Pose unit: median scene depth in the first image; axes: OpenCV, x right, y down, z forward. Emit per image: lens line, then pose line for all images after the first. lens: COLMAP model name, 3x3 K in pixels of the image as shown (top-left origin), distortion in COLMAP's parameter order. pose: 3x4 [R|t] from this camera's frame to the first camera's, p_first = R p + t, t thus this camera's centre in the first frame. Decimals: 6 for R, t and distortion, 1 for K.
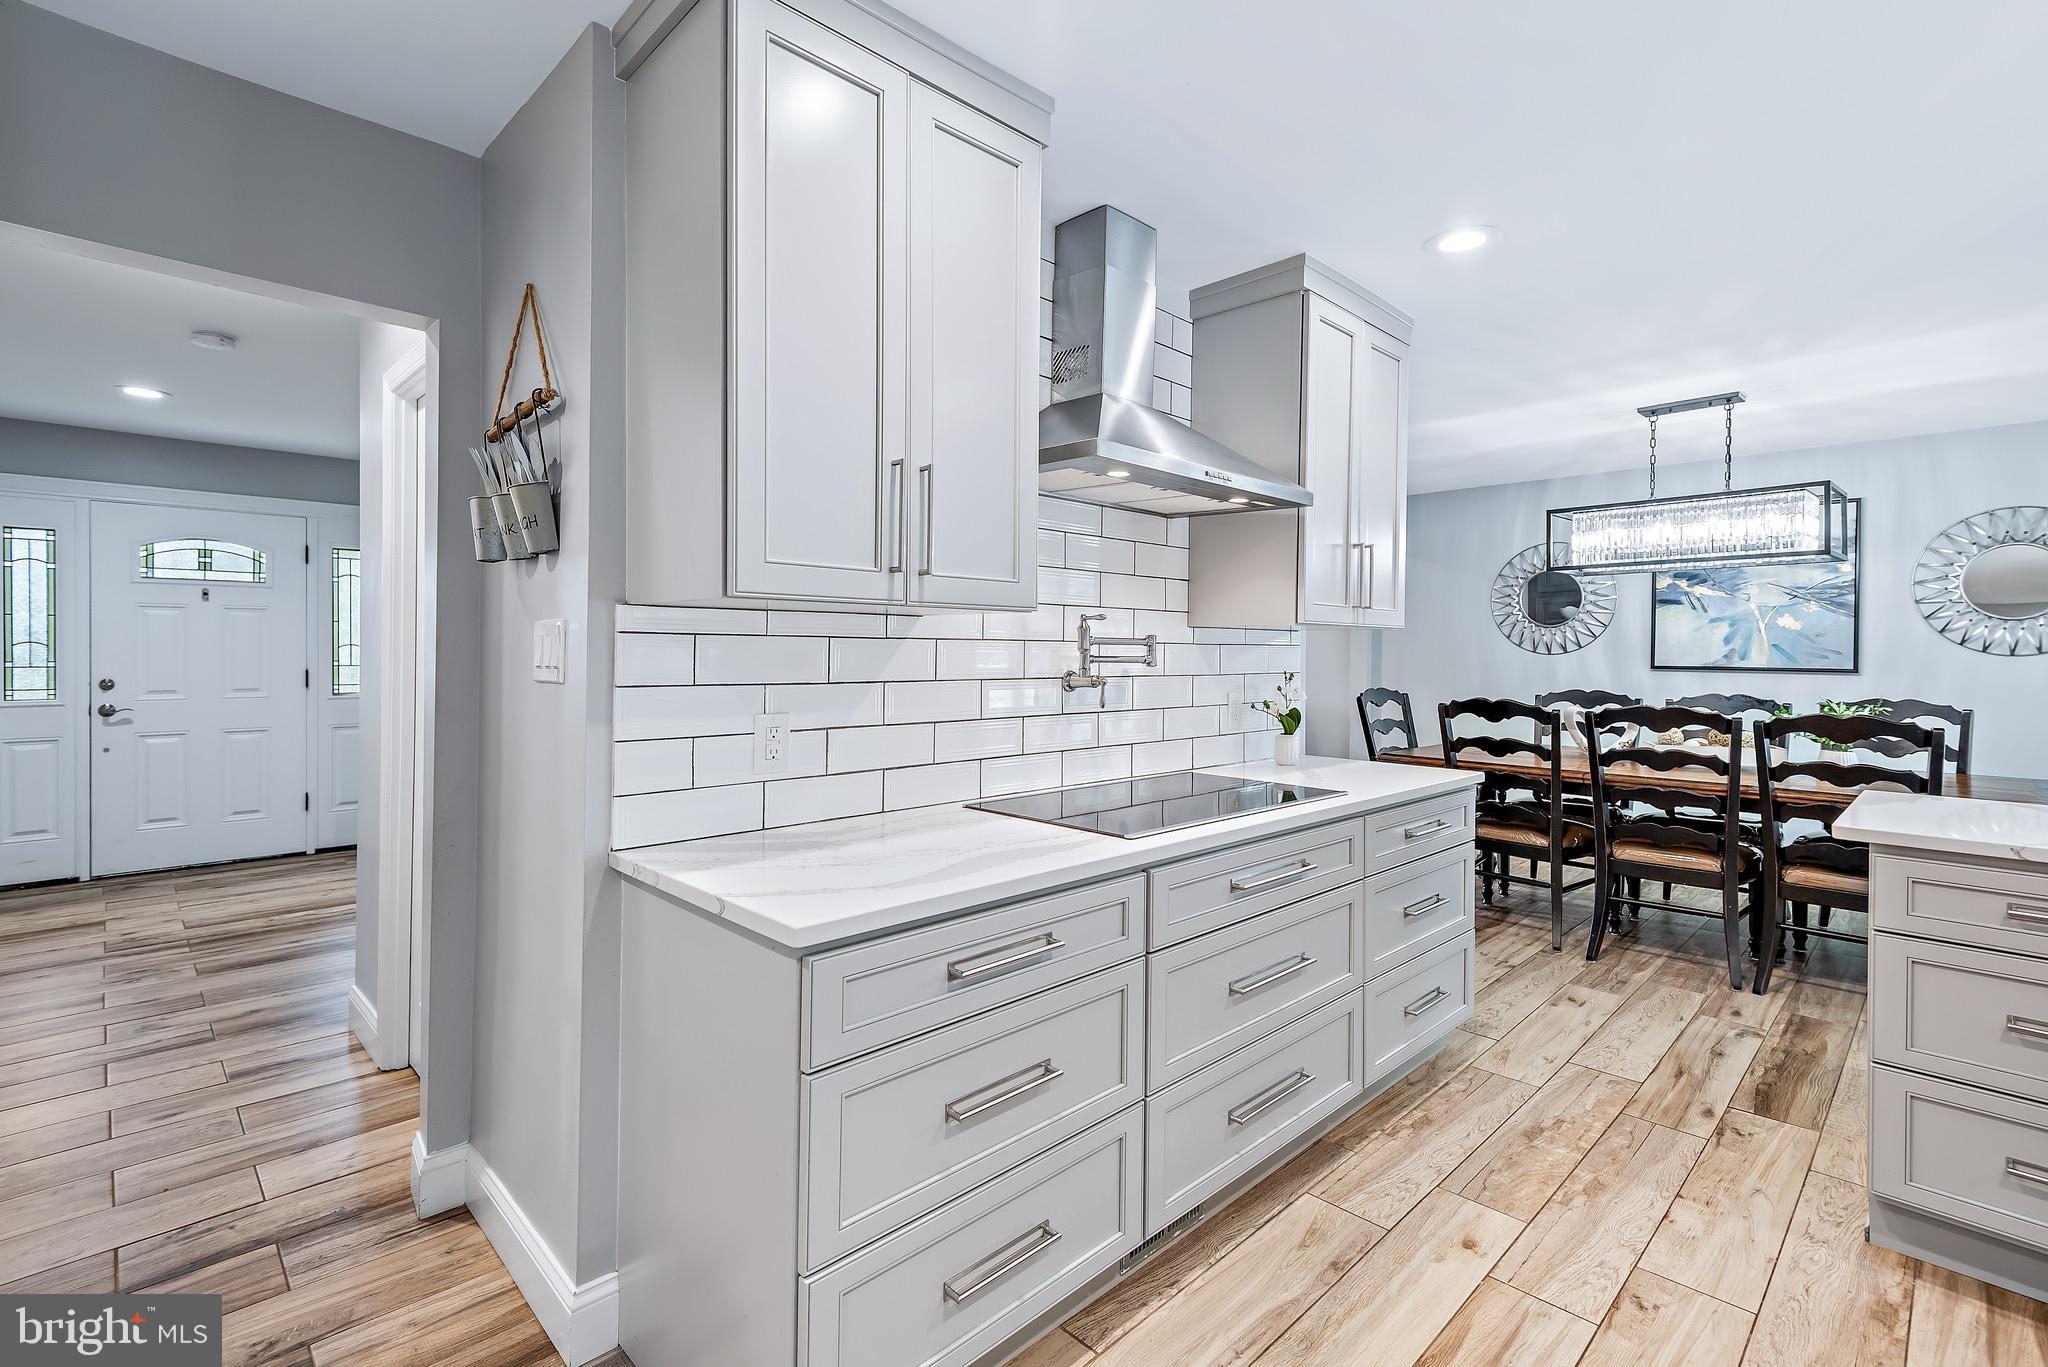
lens RADIAL K [[940.9, 0, 1021.2], [0, 940.9, 651.6], [0, 0, 1]] dist [0.021869, -0.007280]
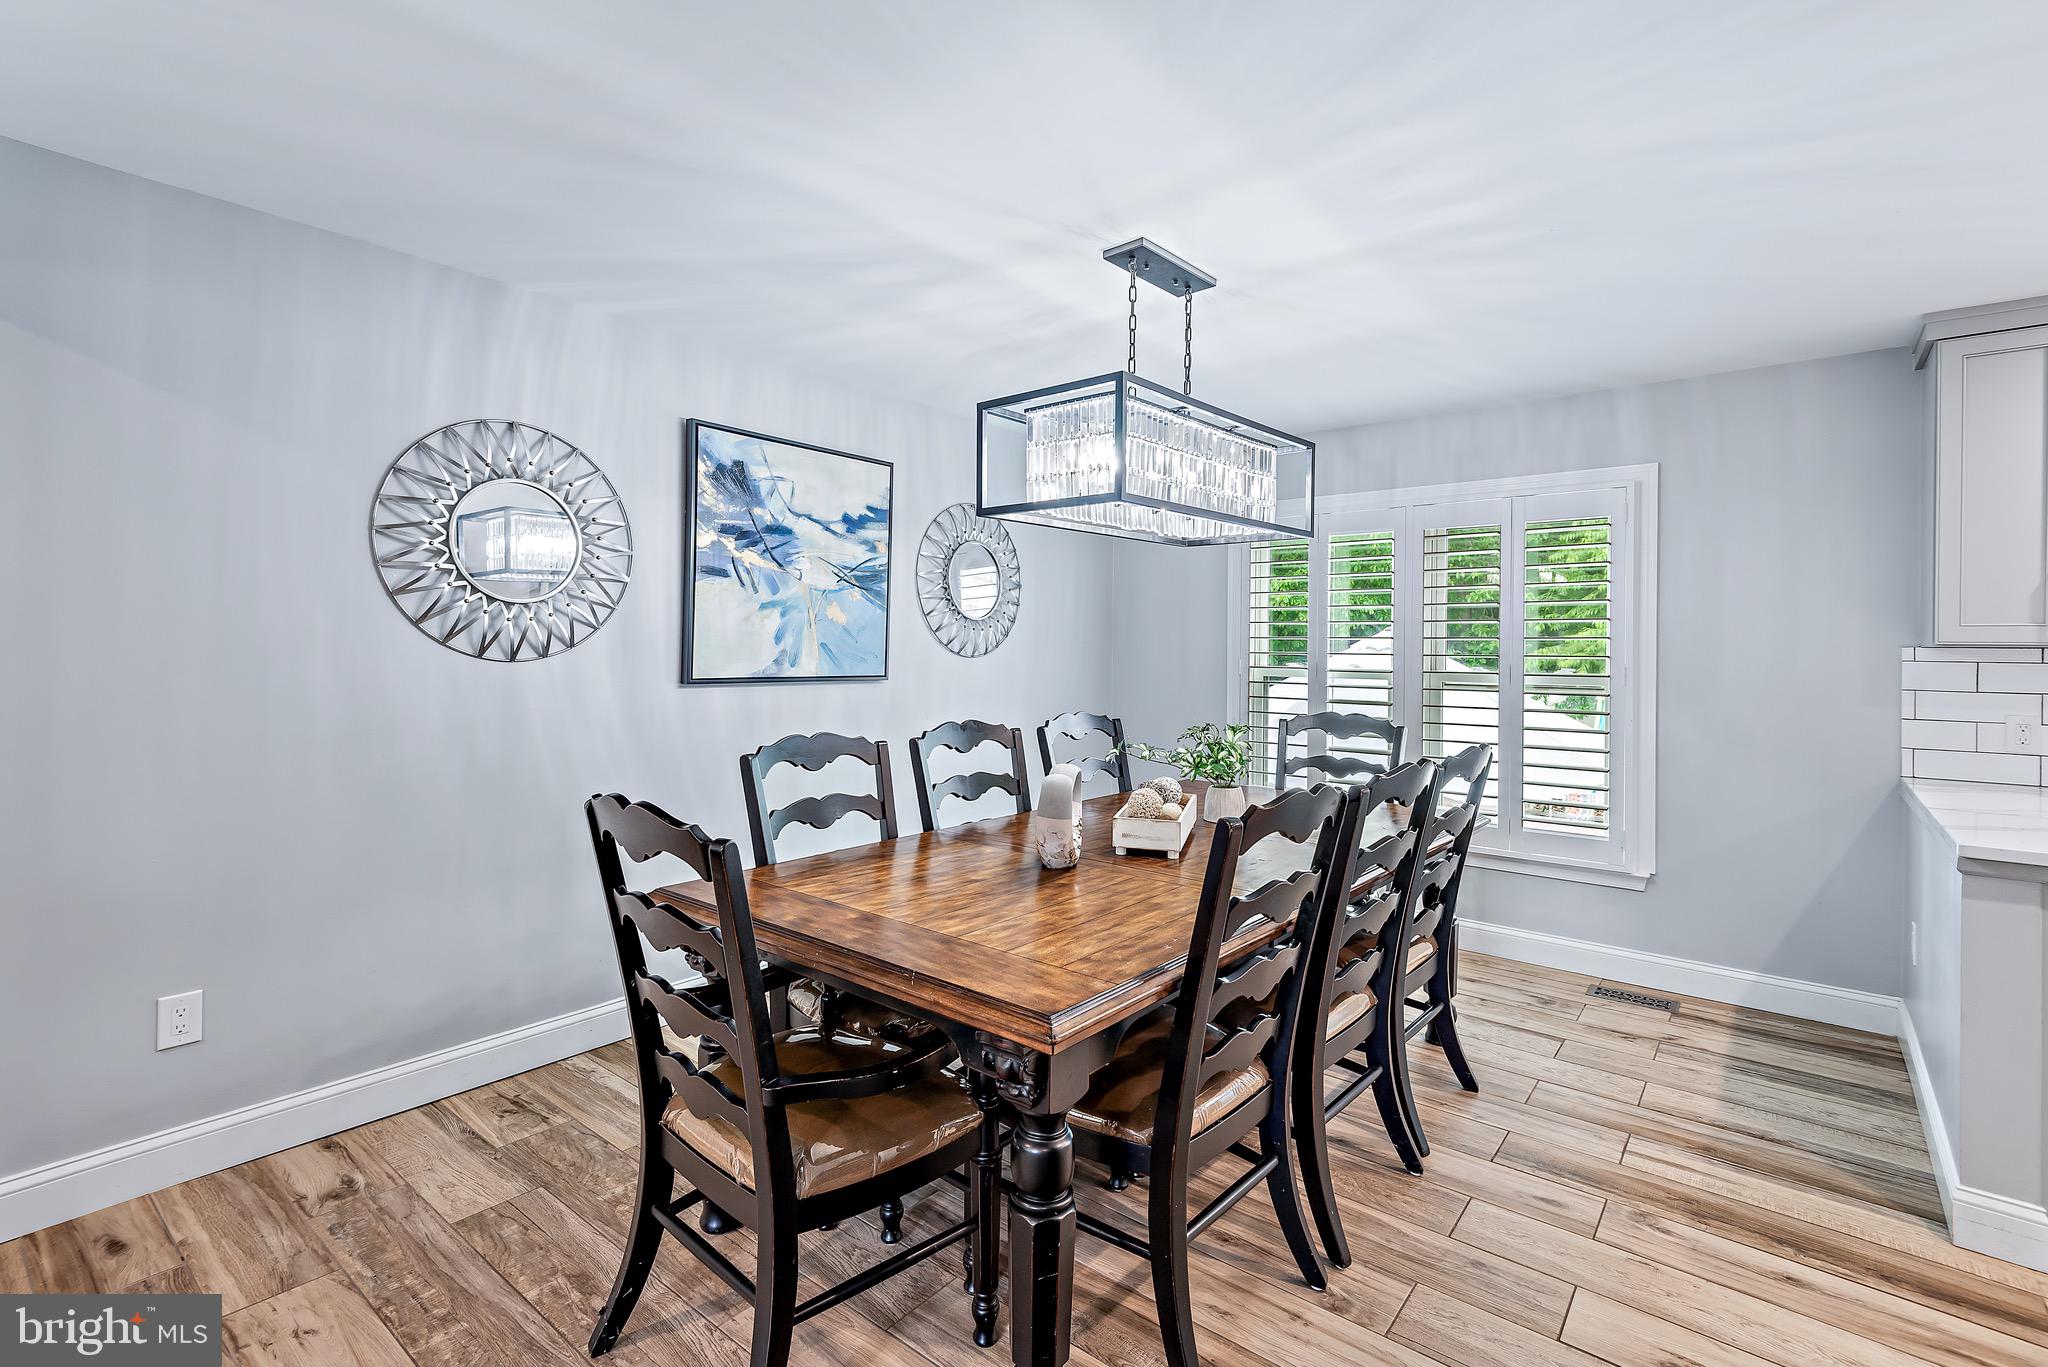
lens RADIAL K [[940.9, 0, 1024.9], [0, 940.9, 640.9], [0, 0, 1]] dist [0.021869, -0.007280]
pose [[-0.109389, 0.001262, 0.993998, 0.101859], [-0.008838, 0.999958, -0.002243, -0.013069], [-0.993960, -0.009031, -0.109373, 1.262144]]
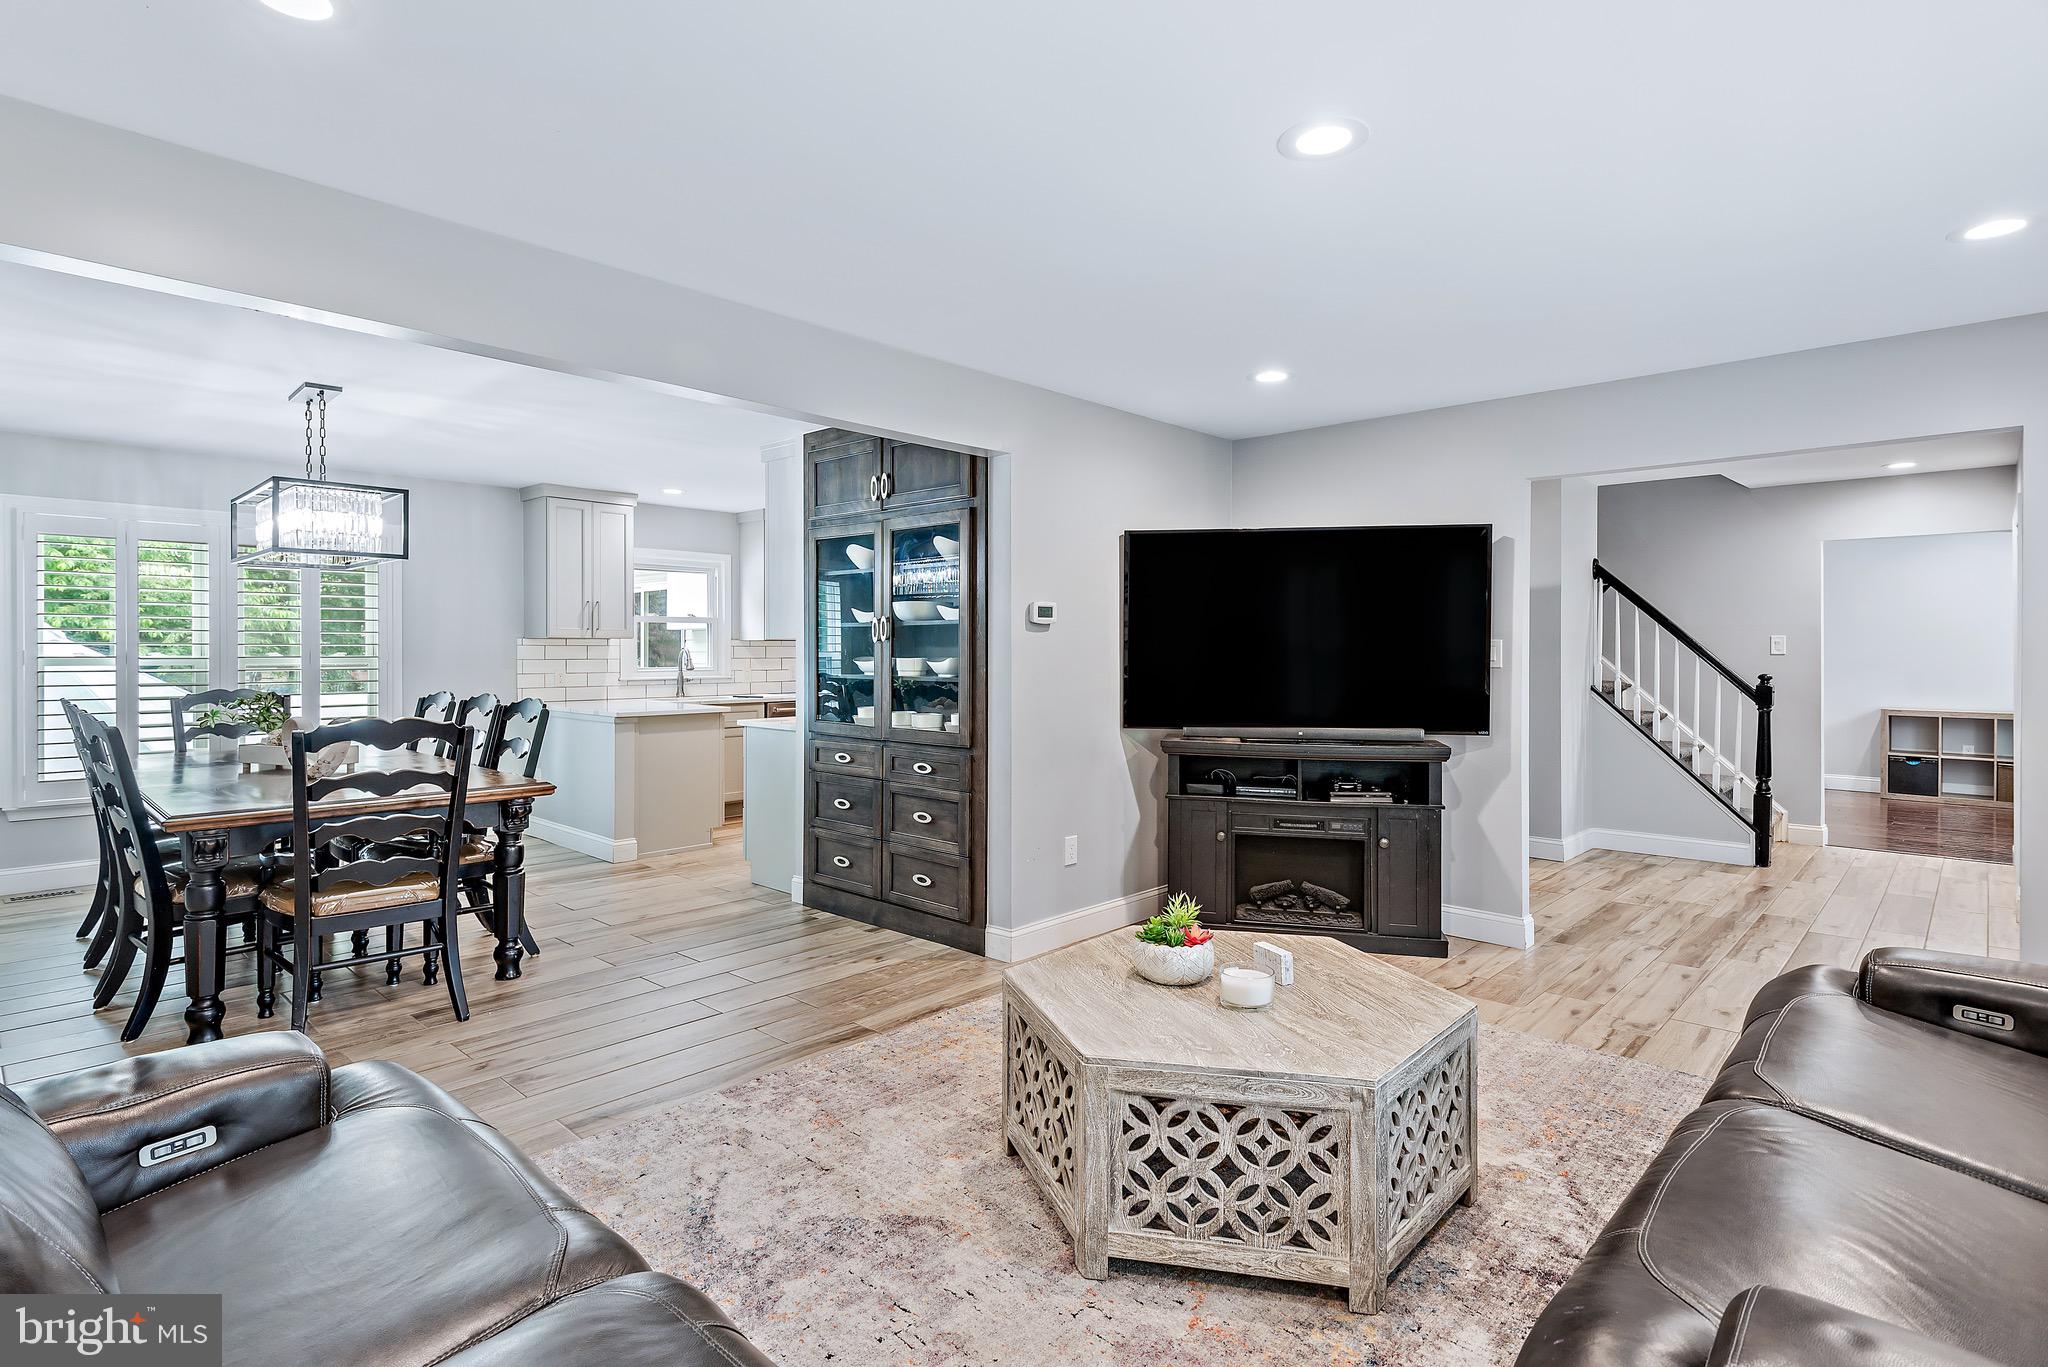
lens RADIAL K [[1012.3, 0, 1019.7], [0, 1012.3, 656.8], [0, 0, 1]] dist [0.006083, -0.005209]
pose [[-0.999202, -0.008748, -0.038962, 0.026492], [-0.009182, 0.999898, 0.010979, -0.011924], [0.038862, 0.011328, -0.999180, 2.267087]]
